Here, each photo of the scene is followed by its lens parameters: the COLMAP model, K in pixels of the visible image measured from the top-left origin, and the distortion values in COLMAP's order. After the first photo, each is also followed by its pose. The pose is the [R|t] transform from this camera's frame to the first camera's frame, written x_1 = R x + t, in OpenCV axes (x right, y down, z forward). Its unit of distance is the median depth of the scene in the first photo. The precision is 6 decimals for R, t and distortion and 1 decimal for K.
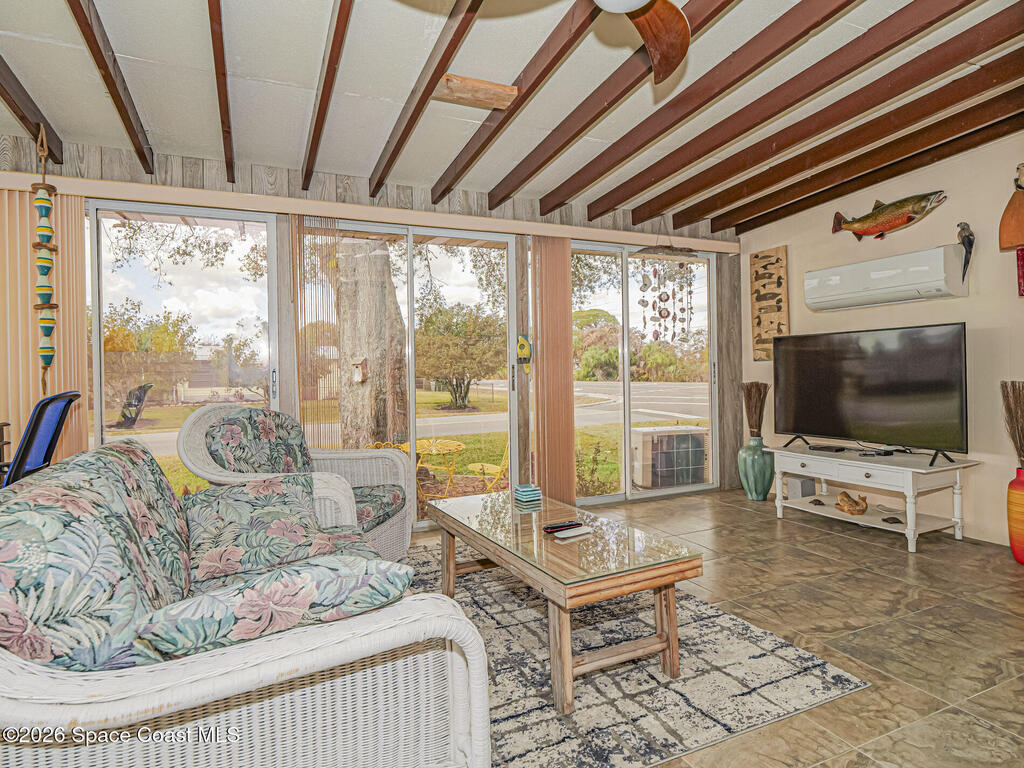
lens RADIAL K [[553.0, 0, 509.1], [0, 553.0, 368.6], [0, 0, 1]] dist [-0.023822, -0.000349]
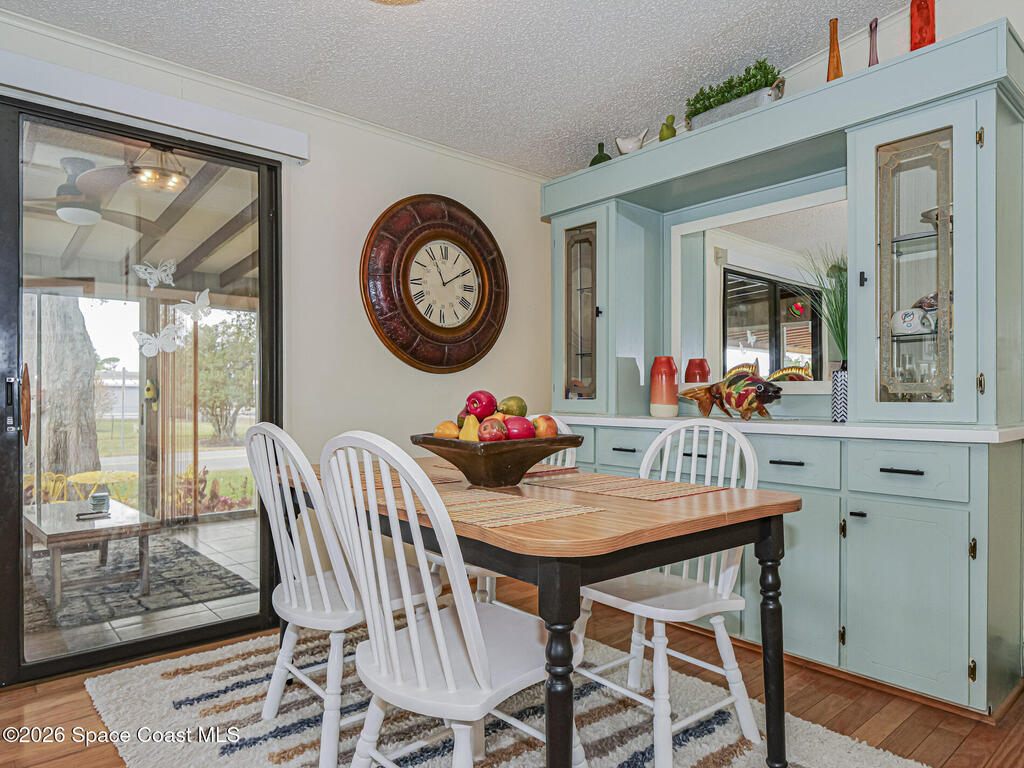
lens RADIAL K [[640.8, 0, 512.0], [0, 640.8, 384.0], [0, 0, 1]] dist [-0.003561, -0.000196]
pose [[0.957347, 0.026595, 0.287714, 0.384237], [-0.020707, 0.999510, -0.023490, -0.034722], [-0.288197, 0.016530, 0.957428, -0.597745]]
